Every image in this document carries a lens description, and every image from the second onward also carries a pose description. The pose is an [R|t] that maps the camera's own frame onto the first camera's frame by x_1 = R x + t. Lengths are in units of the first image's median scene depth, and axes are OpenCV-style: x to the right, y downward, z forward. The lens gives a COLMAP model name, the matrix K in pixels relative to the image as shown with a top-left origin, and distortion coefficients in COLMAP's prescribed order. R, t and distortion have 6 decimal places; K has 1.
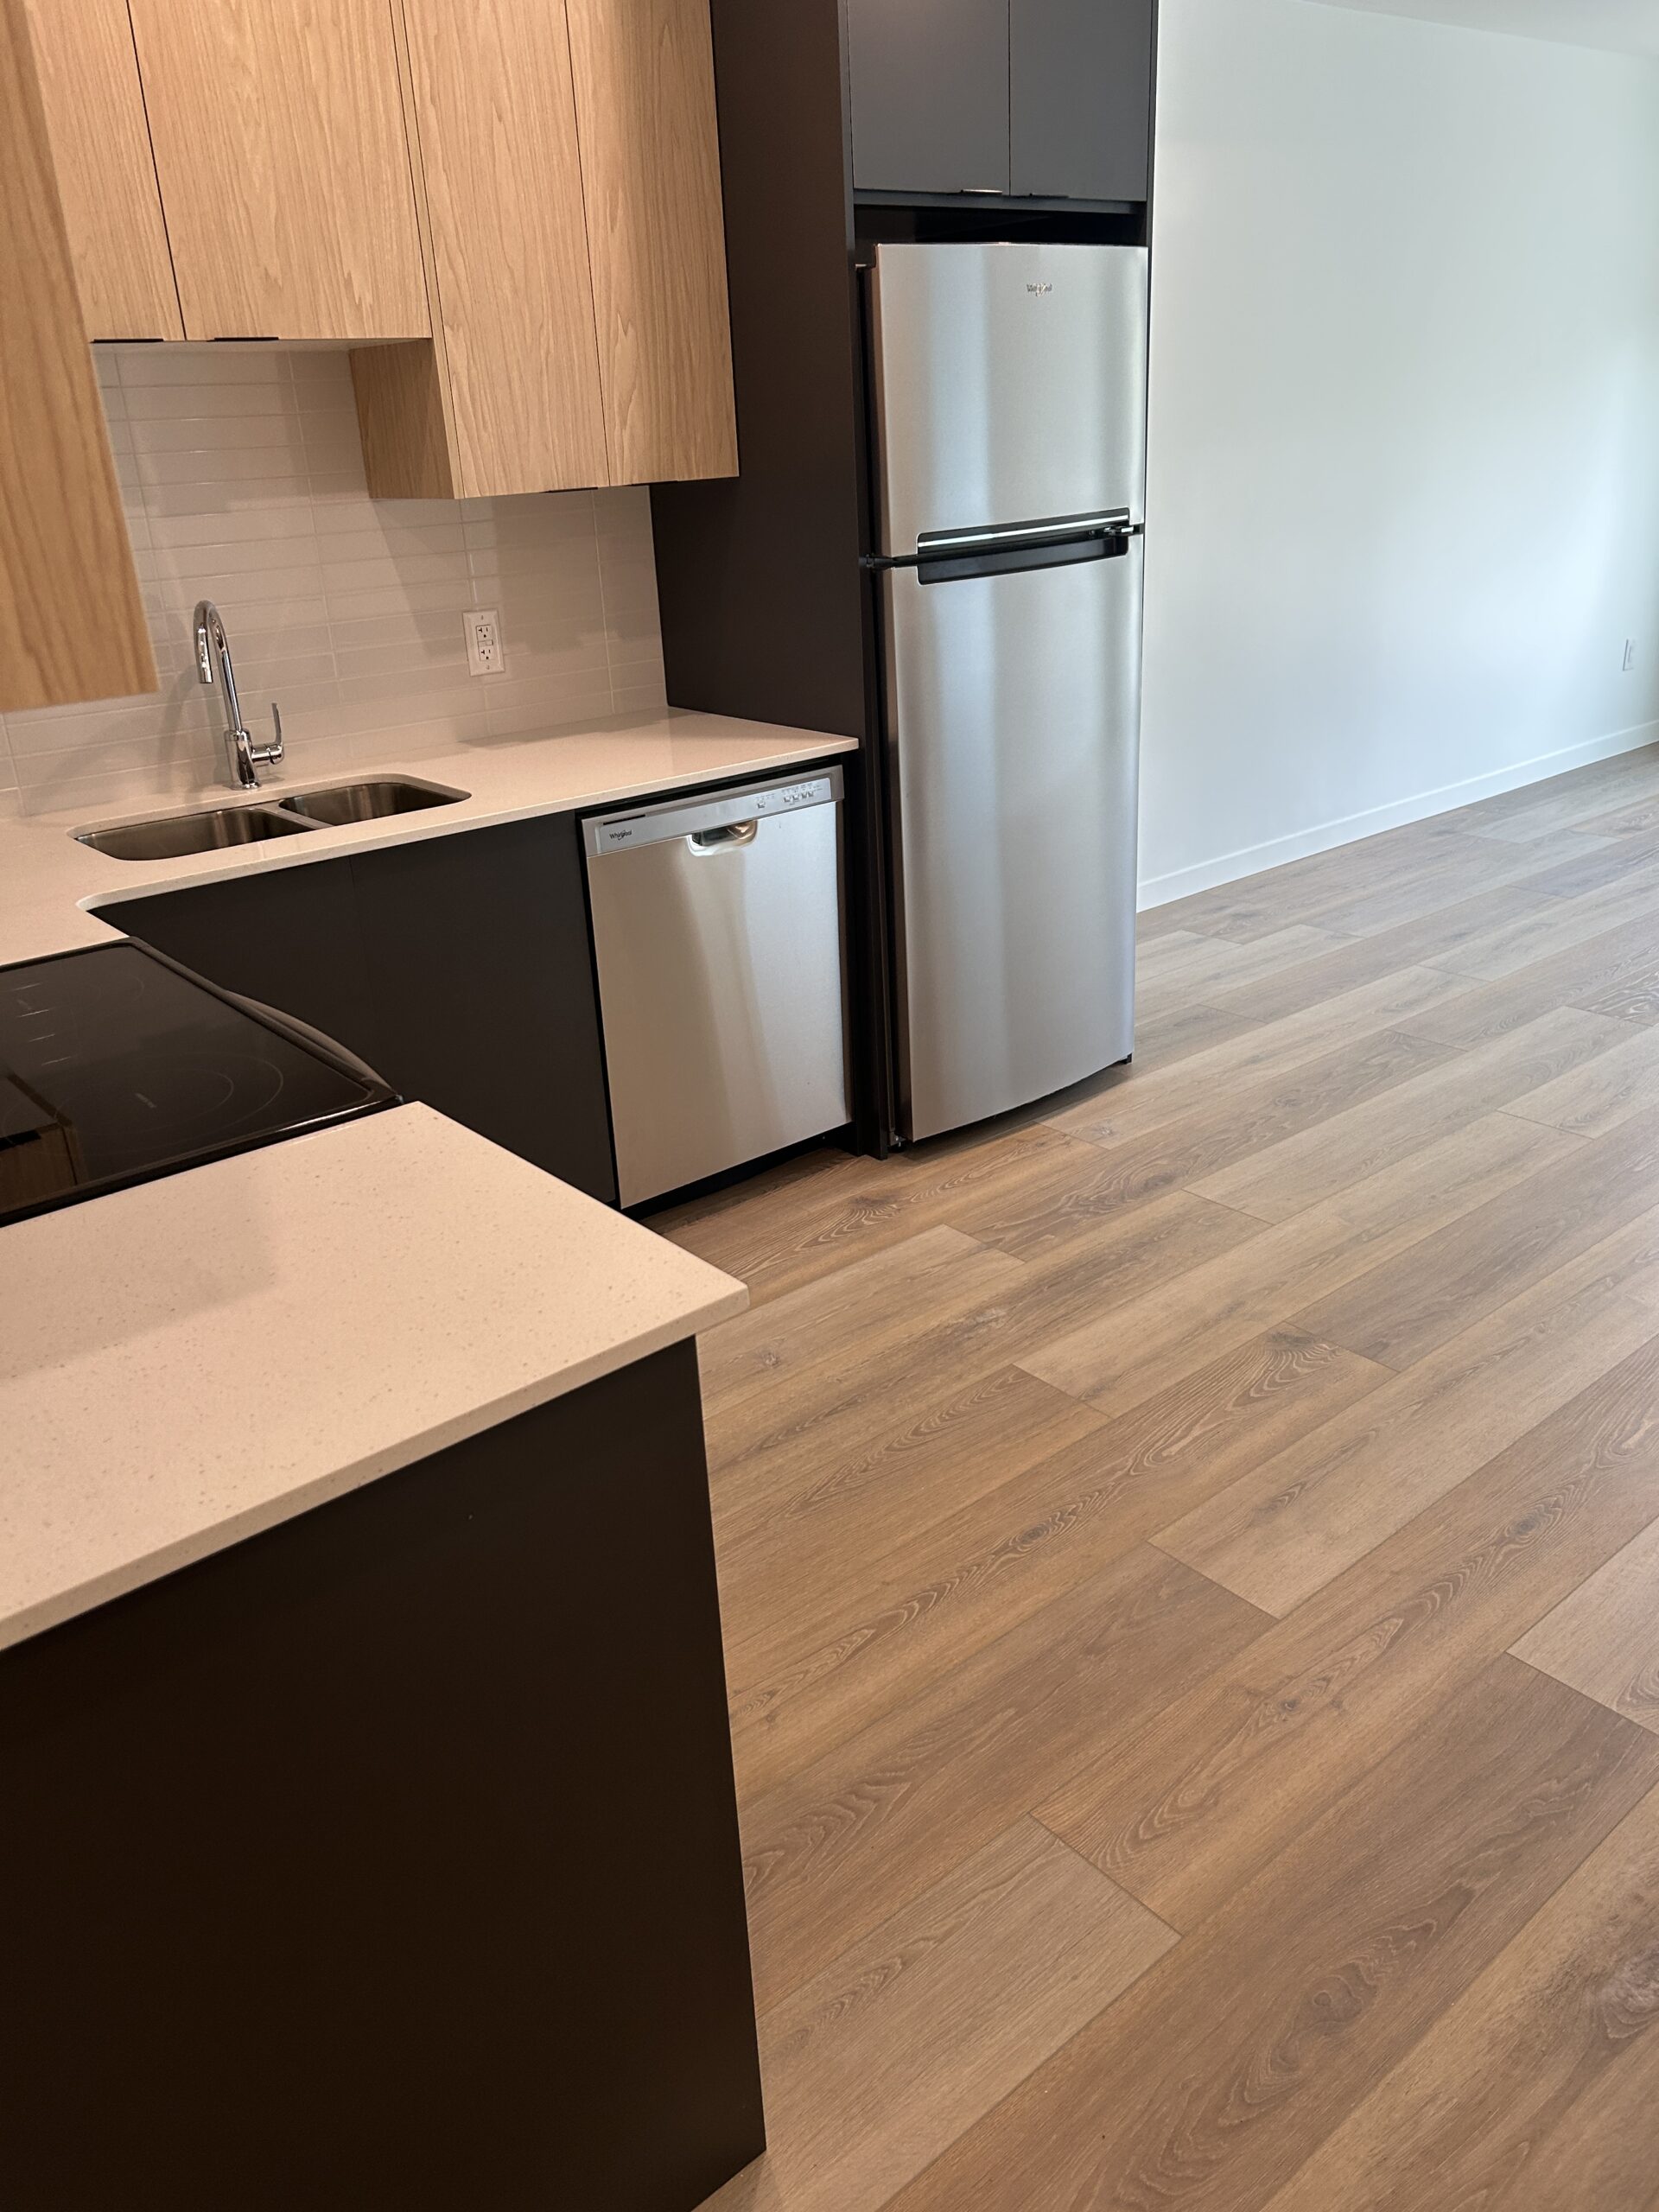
lens RADIAL K [[1658.4, 0, 825.9], [0, 1658.4, 1105.4], [0, 0, 1]] dist [0.051225, -0.061467]
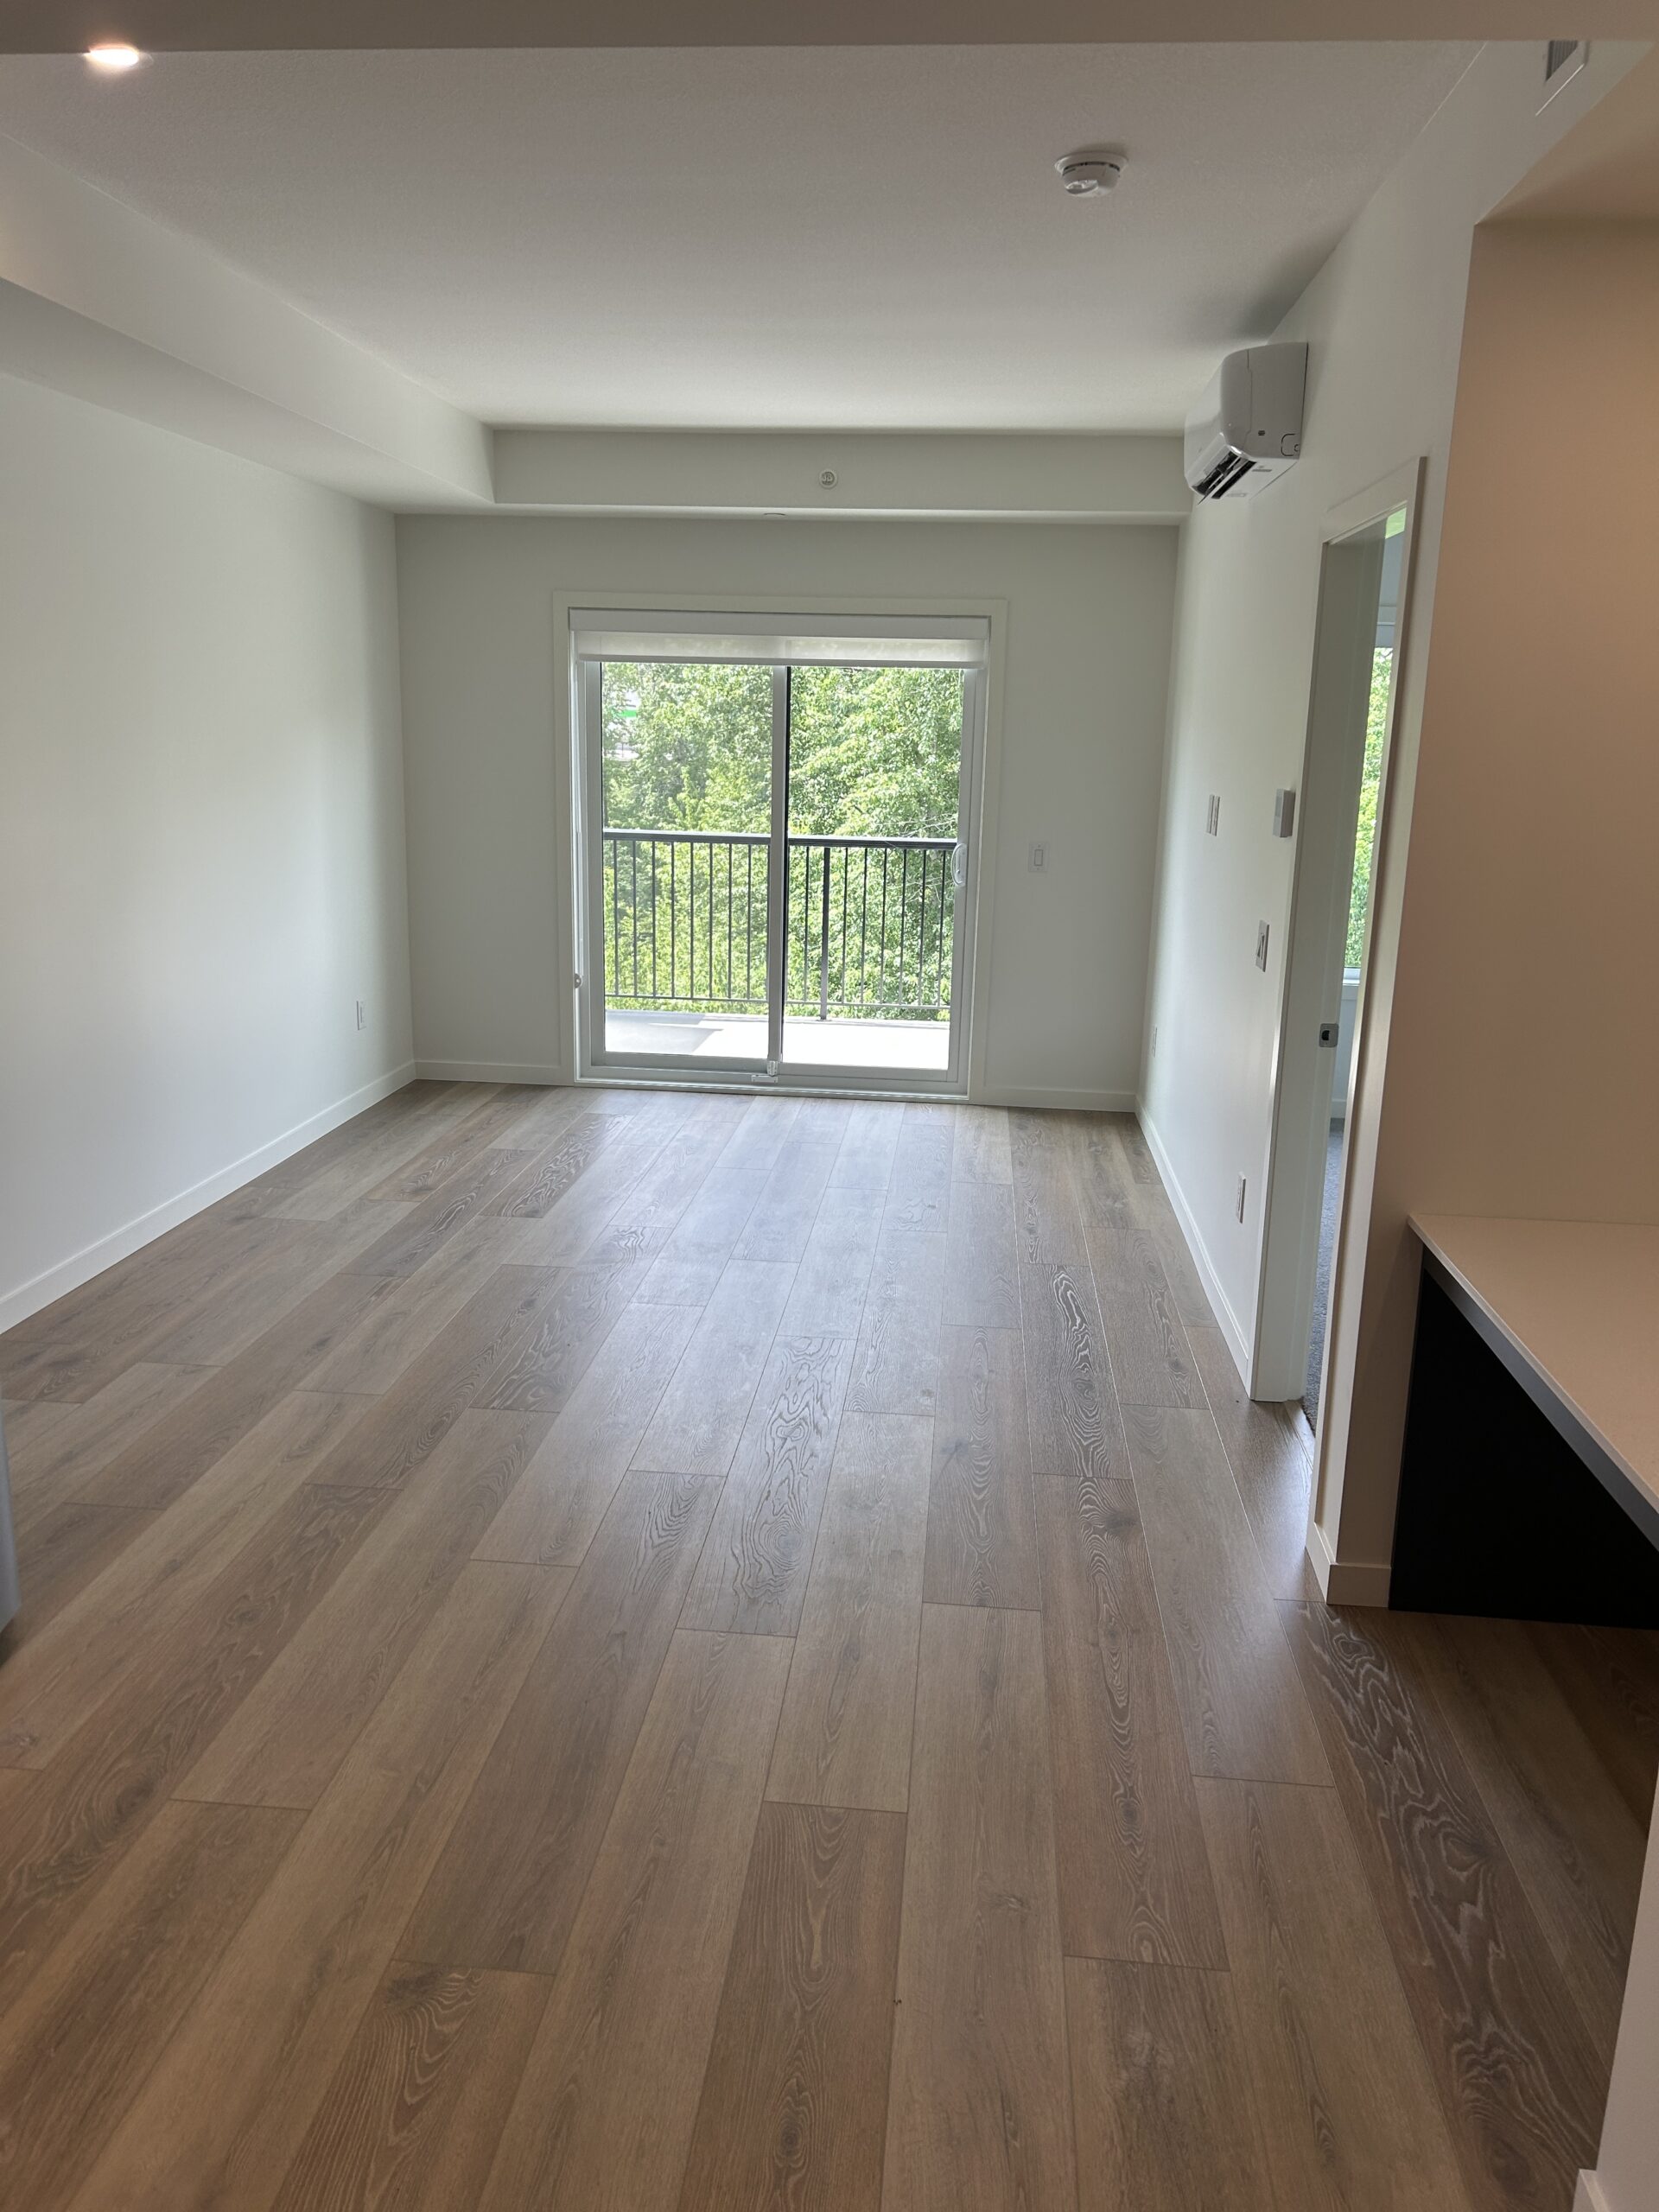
lens RADIAL K [[1658.4, 0, 825.9], [0, 1658.4, 1105.4], [0, 0, 1]] dist [0.051225, -0.061467]
pose [[0.708161, -0.094391, 0.699713, -0.083091], [0.218360, 0.971717, -0.089912, -0.130153], [-0.671437, 0.216461, 0.708743, 0.202610]]
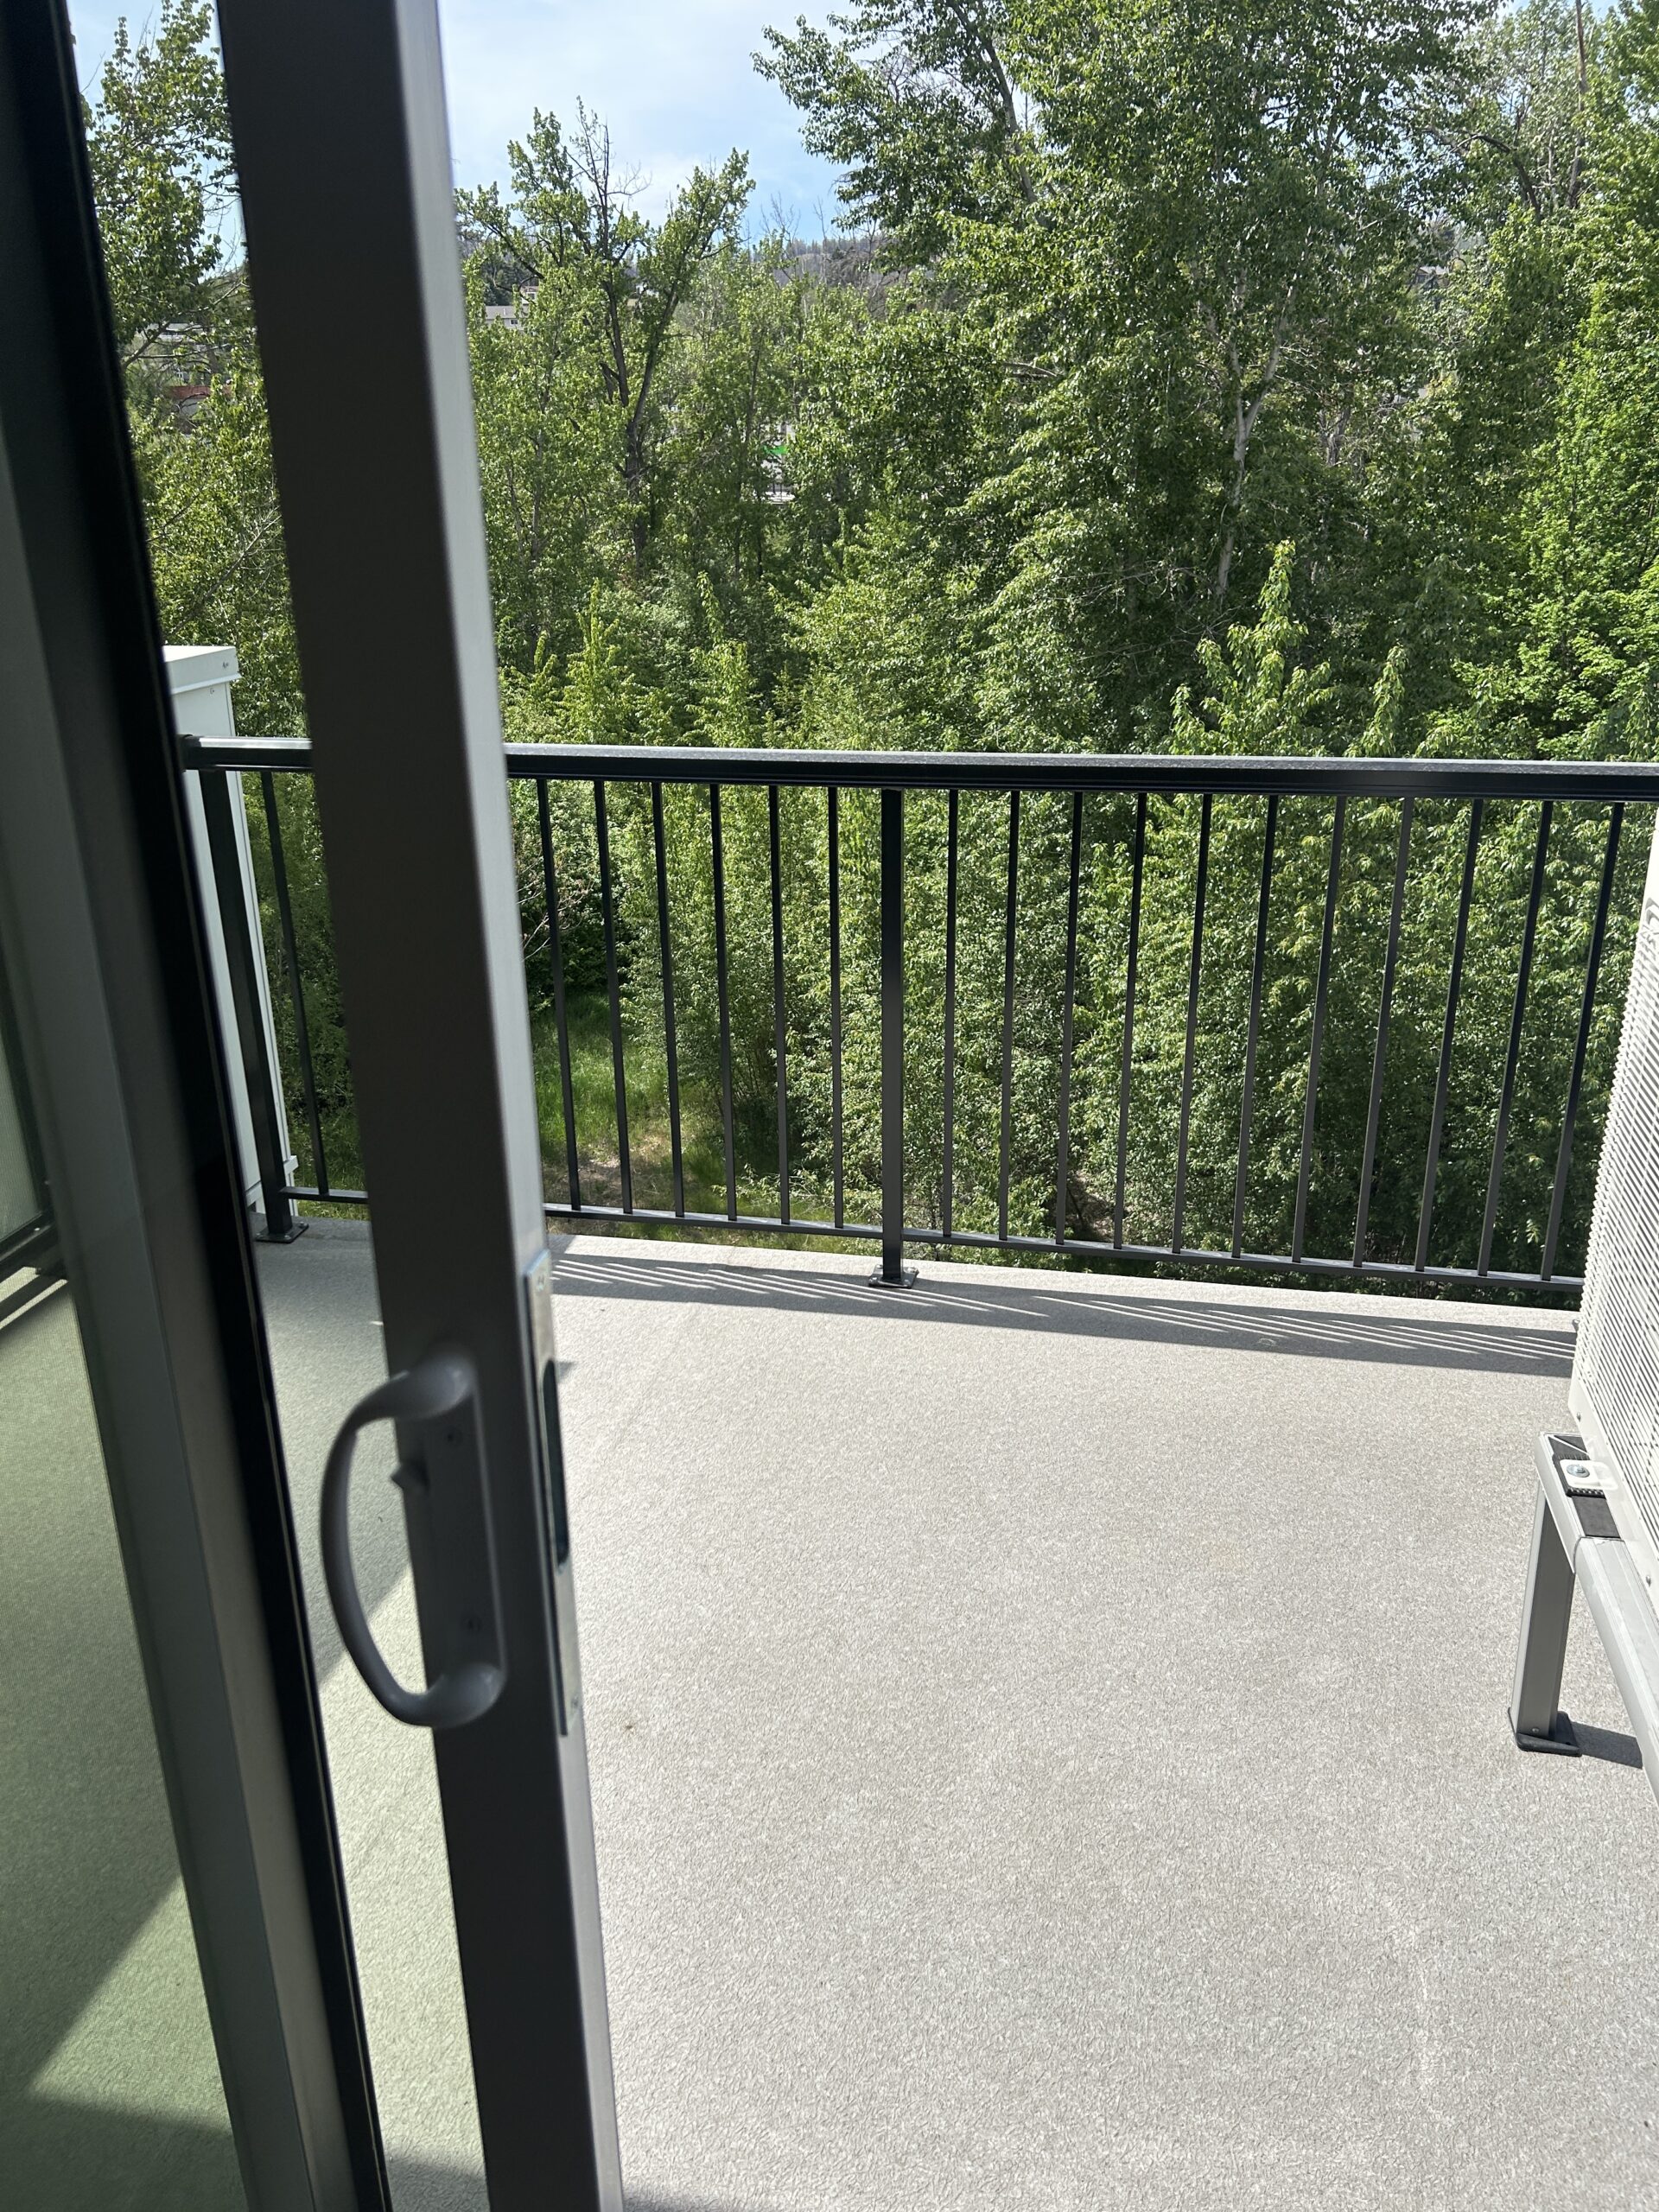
lens RADIAL K [[1658.4, 0, 825.9], [0, 1658.4, 1105.4], [0, 0, 1]] dist [0.051225, -0.061467]
pose [[0.777880, -0.189830, 0.599055, 1.325791], [0.217397, 0.975713, 0.026893, -0.653305], [-0.589611, 0.109313, 0.800256, 1.404848]]
